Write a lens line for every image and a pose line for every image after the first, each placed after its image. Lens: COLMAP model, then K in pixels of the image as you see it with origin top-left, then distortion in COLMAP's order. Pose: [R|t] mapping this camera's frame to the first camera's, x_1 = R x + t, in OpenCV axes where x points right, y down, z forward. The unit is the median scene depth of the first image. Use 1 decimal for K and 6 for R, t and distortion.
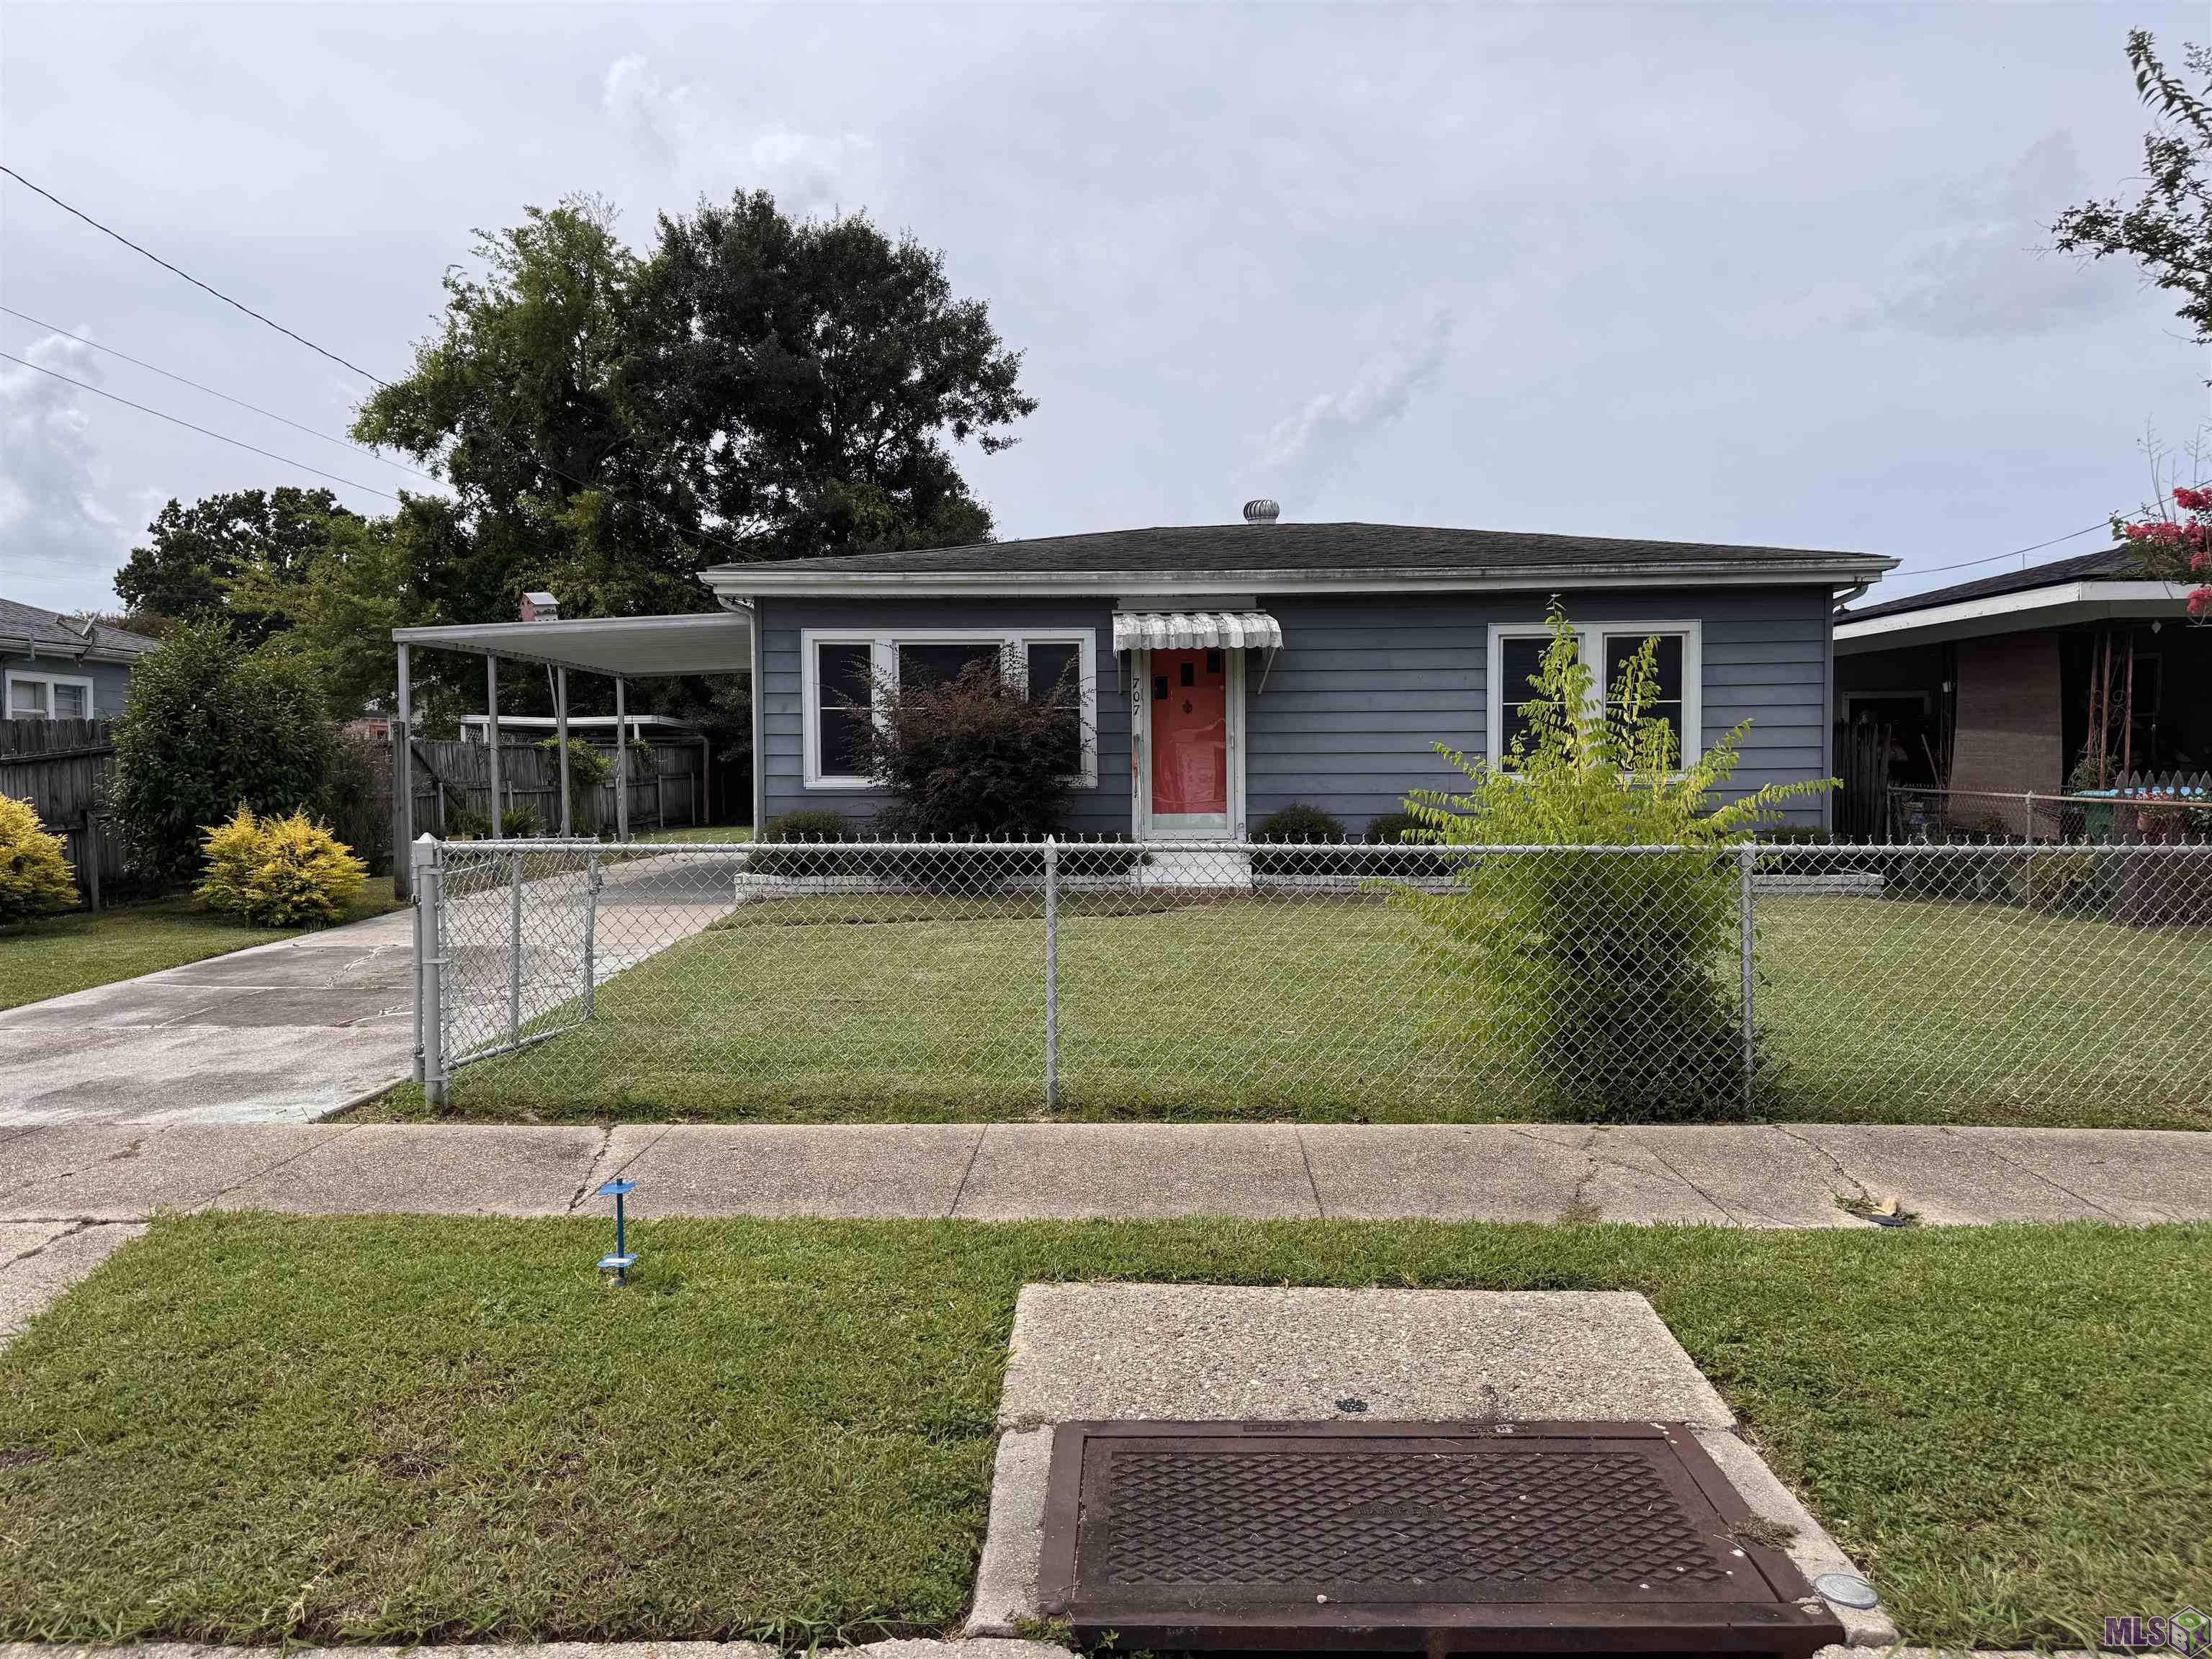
lens RADIAL K [[1529.6, 0, 1092.0], [0, 1529.6, 813.7], [0, 0, 1]] dist [0.056987, -0.005104]
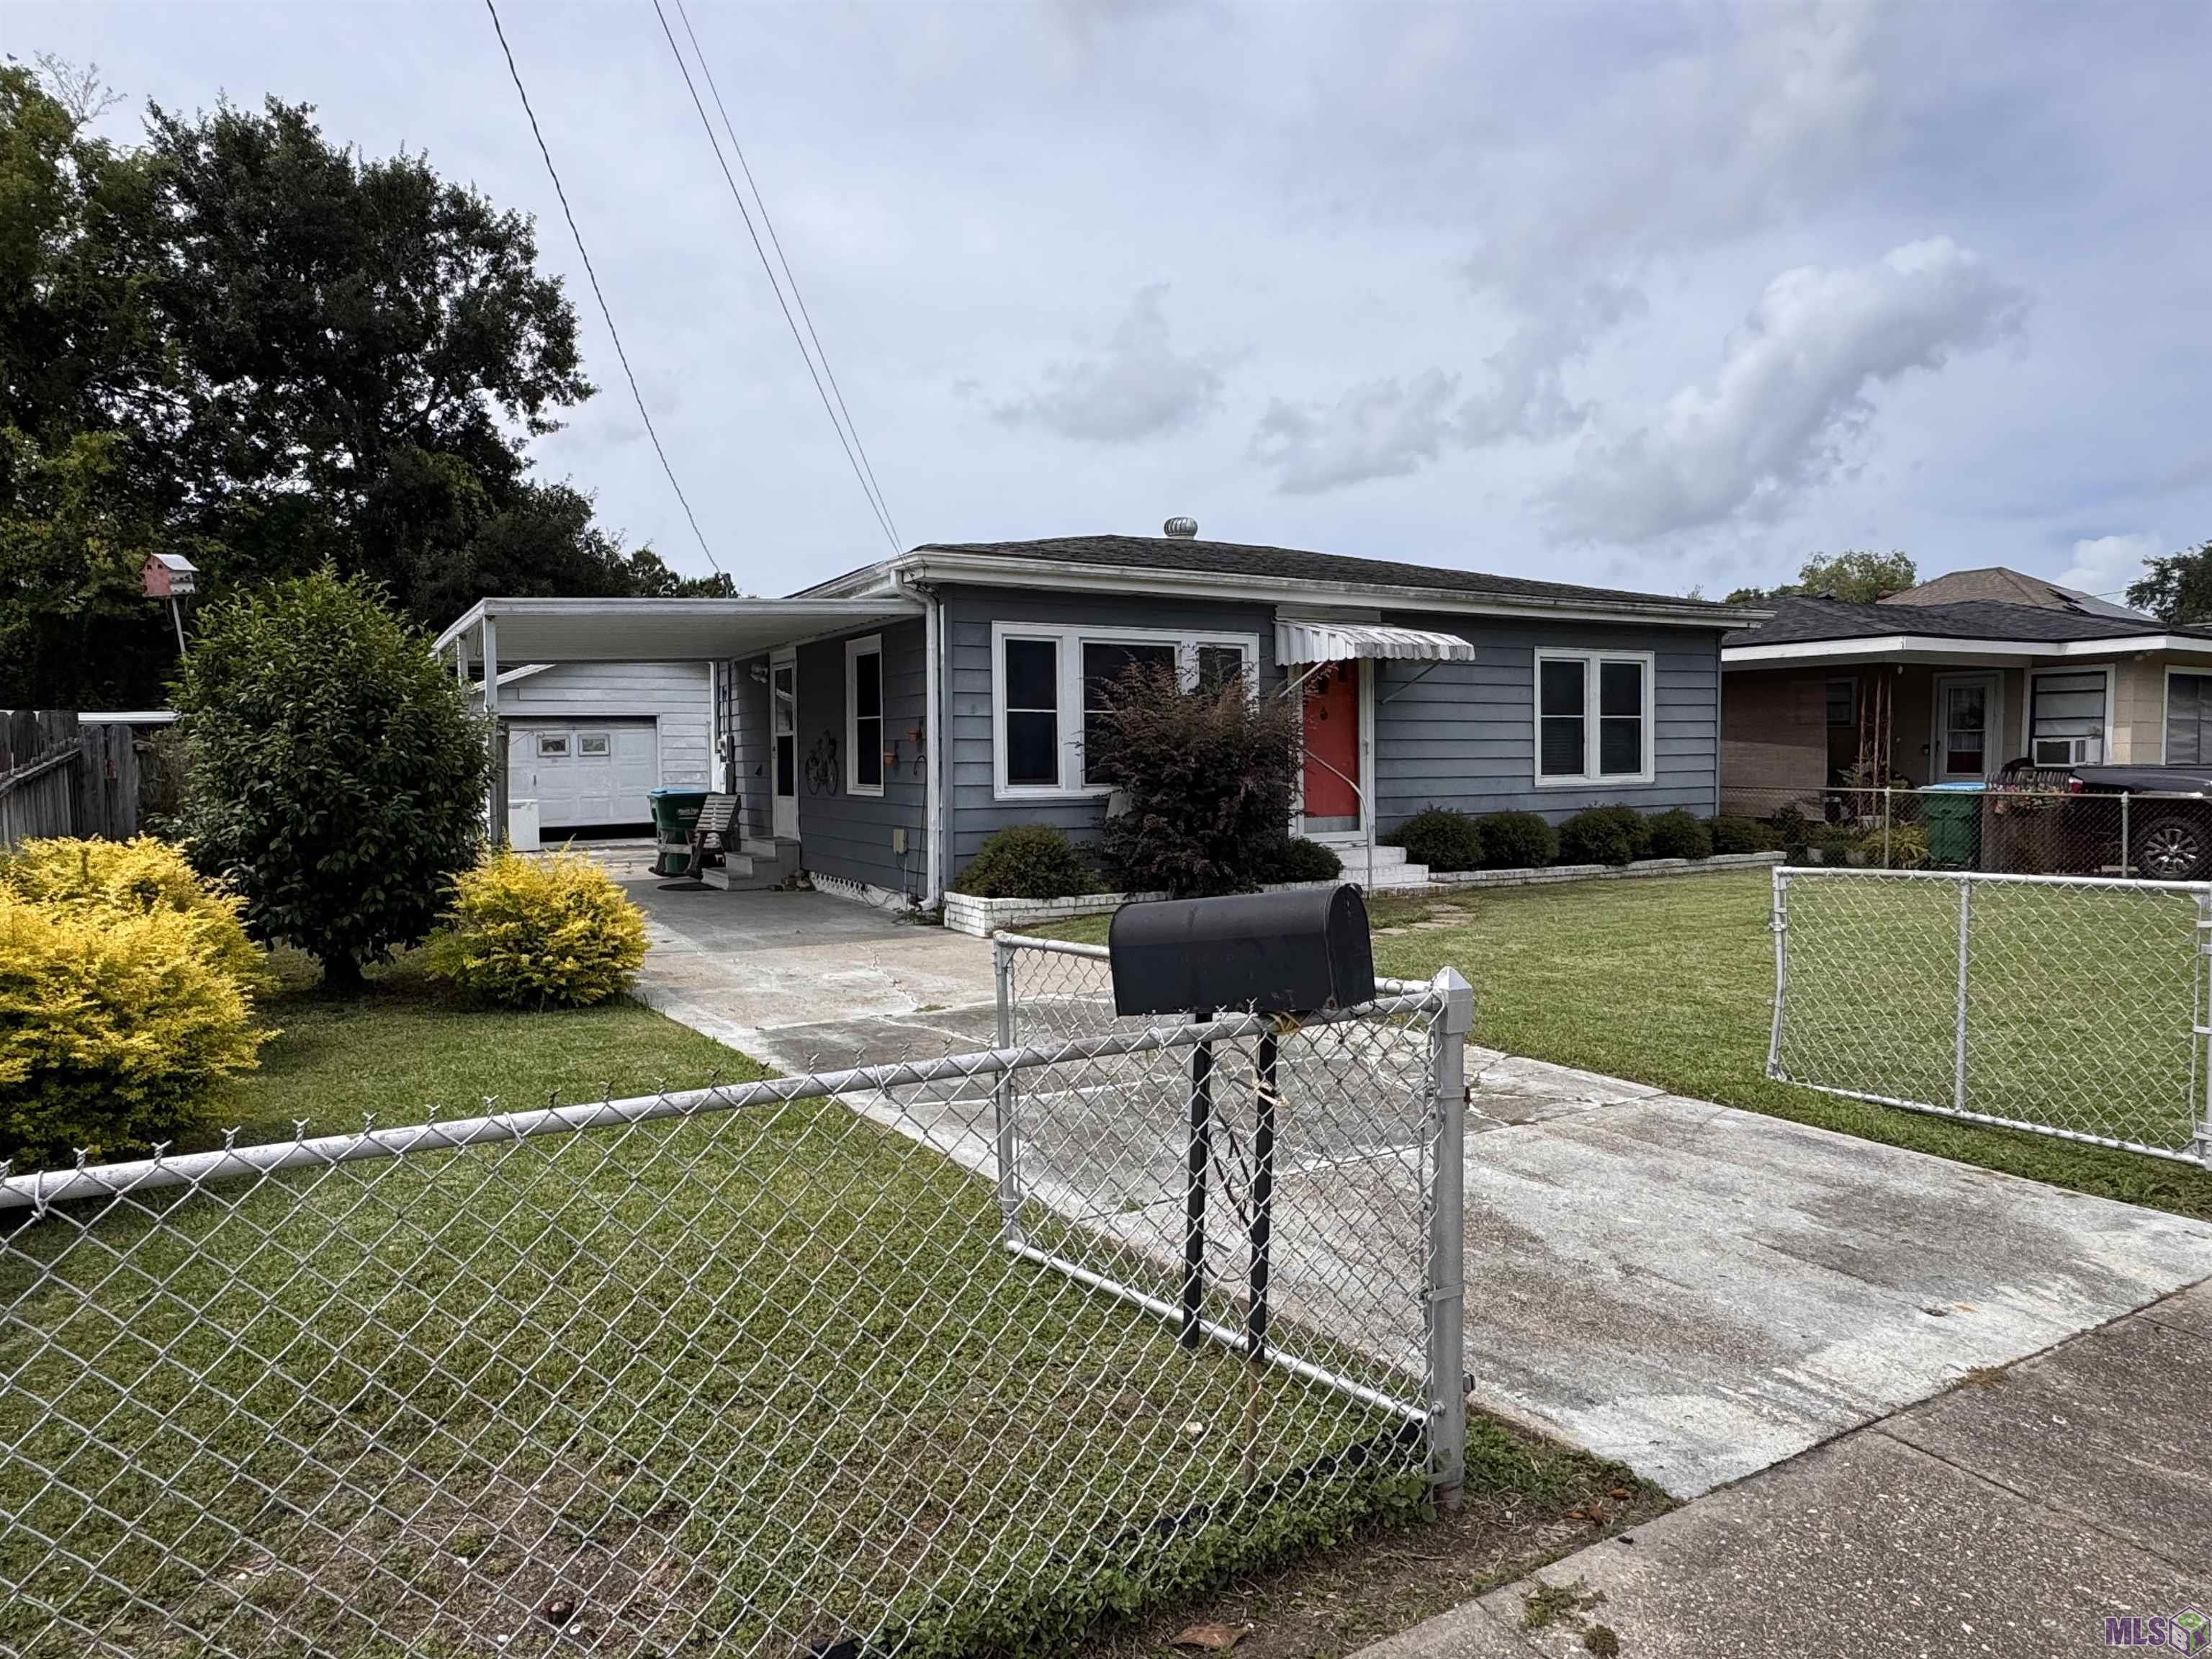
lens RADIAL K [[1367.3, 0, 1098.9], [0, 1367.3, 831.2], [0, 0, 1]] dist [-0.014938, 0.001421]
pose [[0.855914, -0.030186, 0.516237, -0.546196], [0.021387, 0.999507, 0.022984, -0.015185], [-0.516676, -0.008631, 0.856138, 0.285034]]
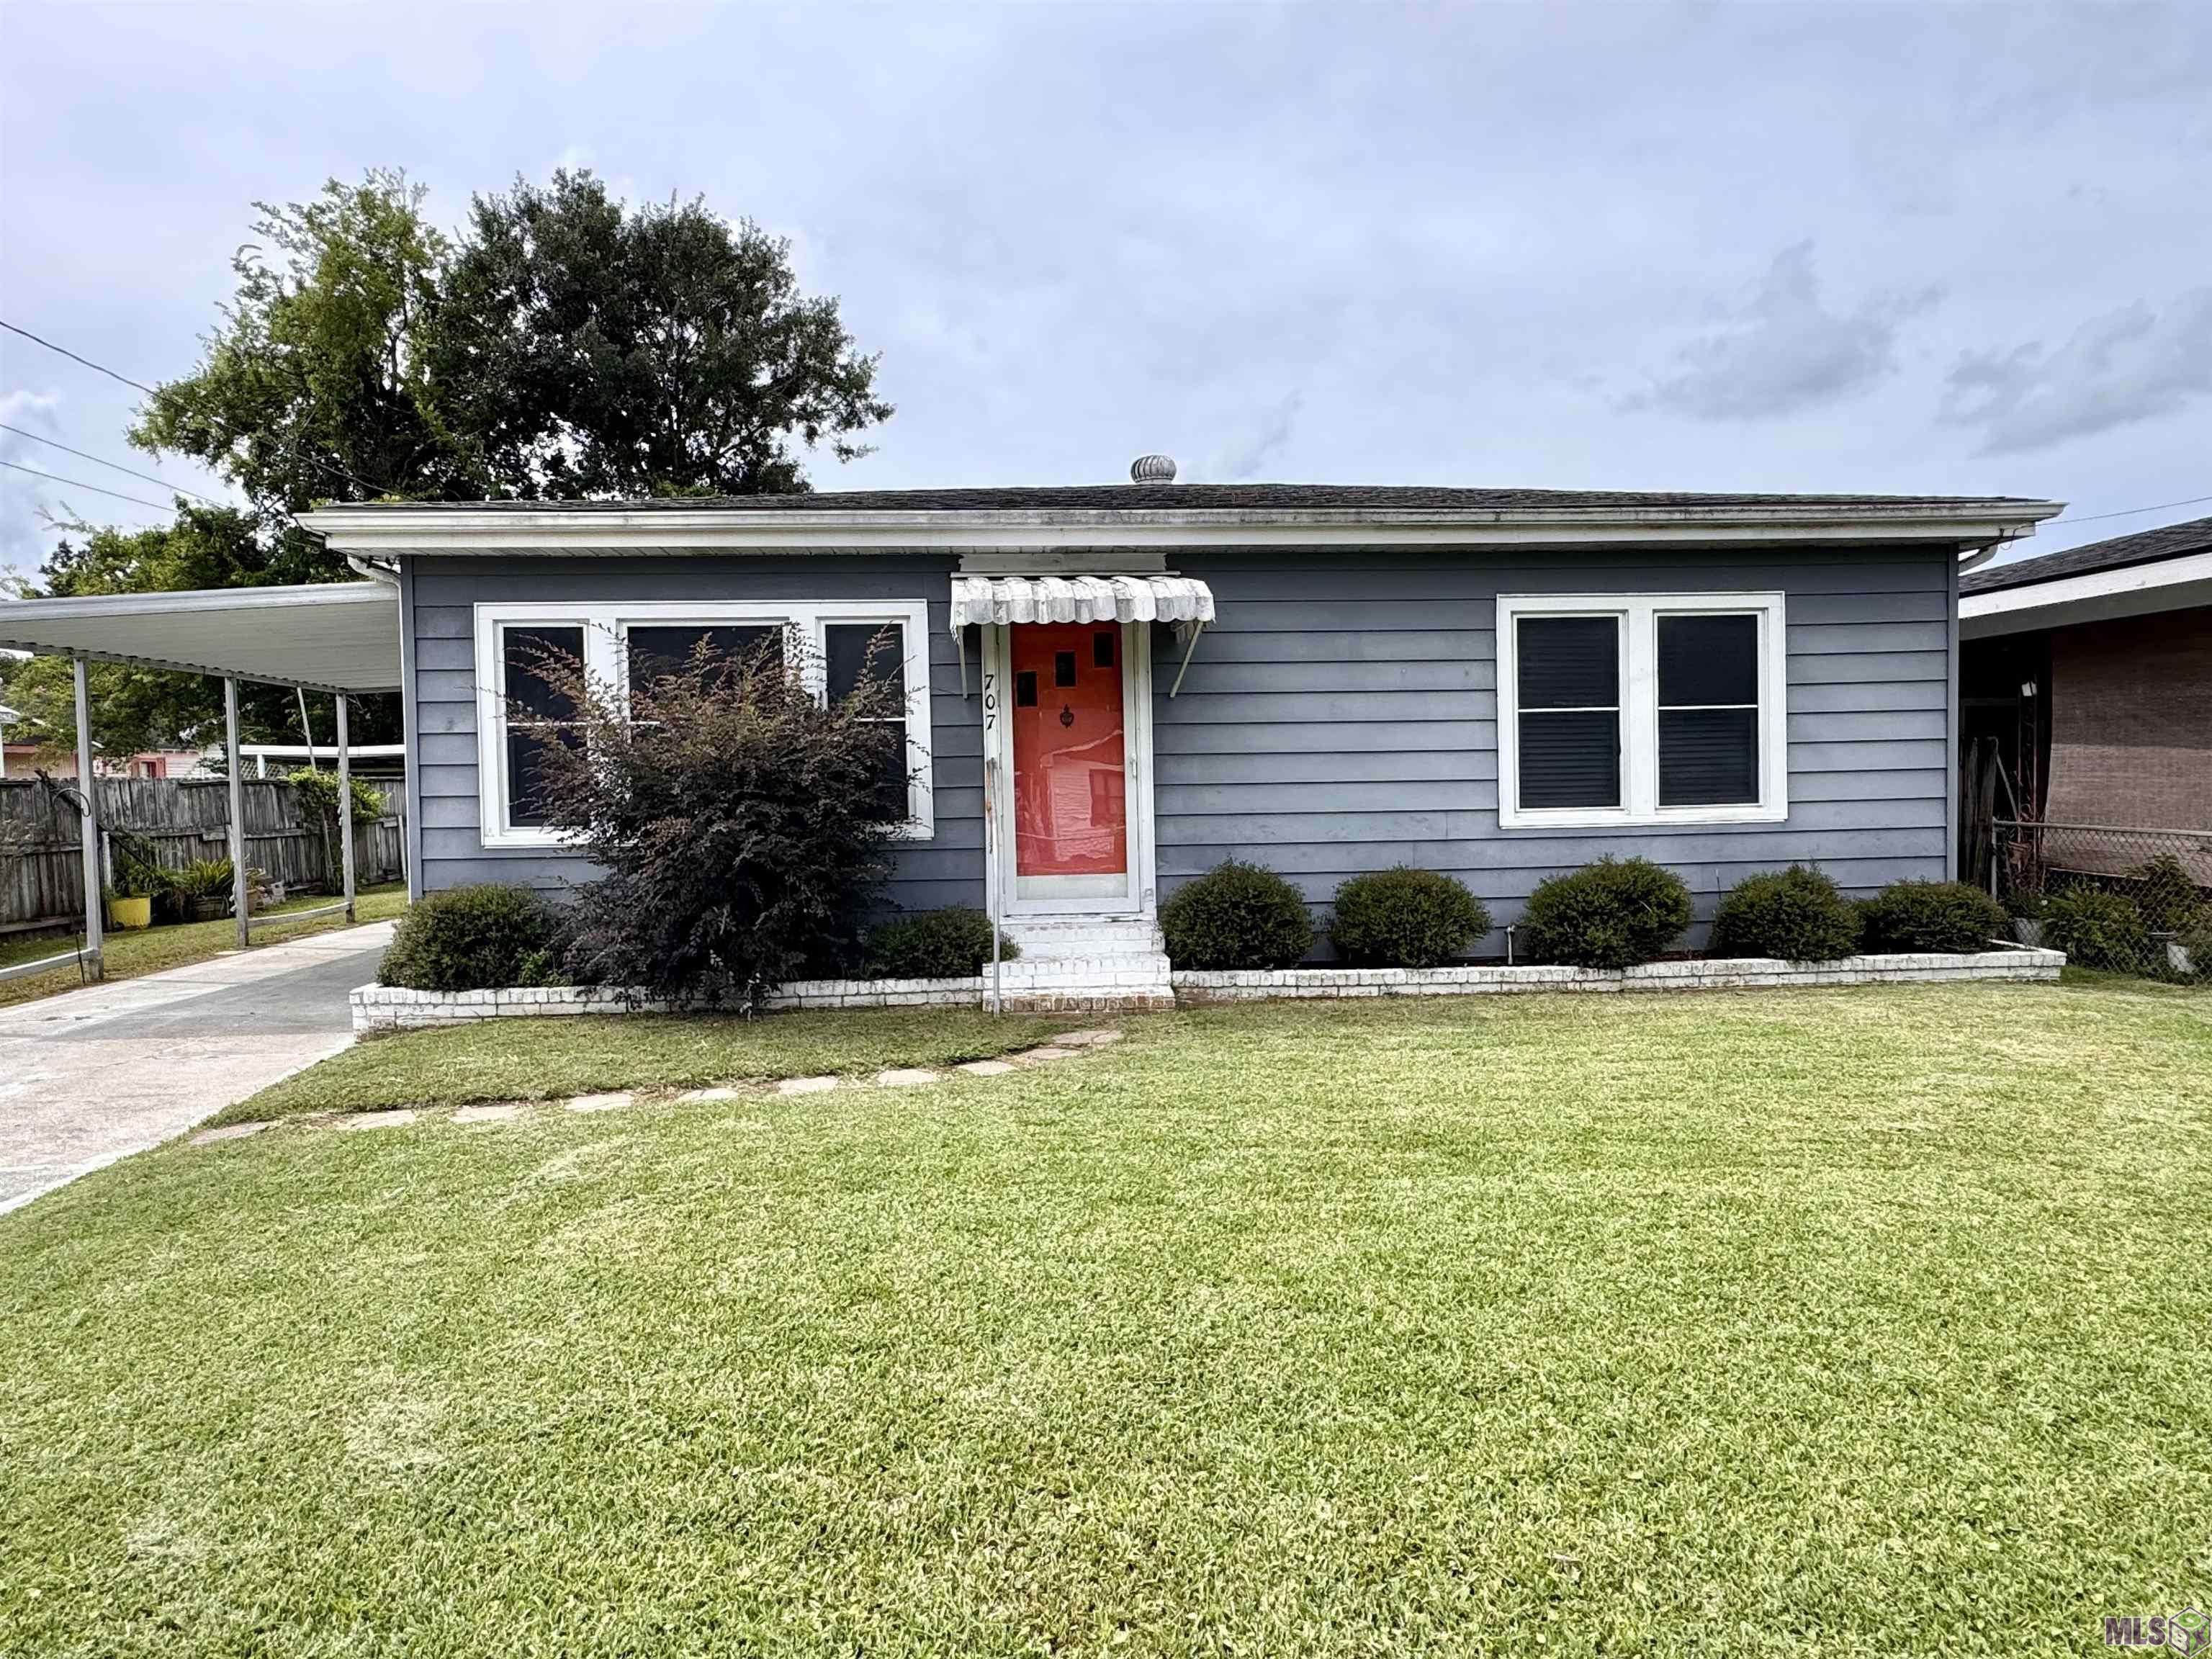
lens RADIAL K [[1367.3, 0, 1095.4], [0, 1367.3, 817.9], [0, 0, 1]] dist [-0.014938, 0.001421]
pose [[0.995739, -0.014584, 0.091060, 0.019279], [0.015281, 0.999859, -0.006968, -0.020815], [-0.090946, 0.008330, 0.995821, 0.396400]]
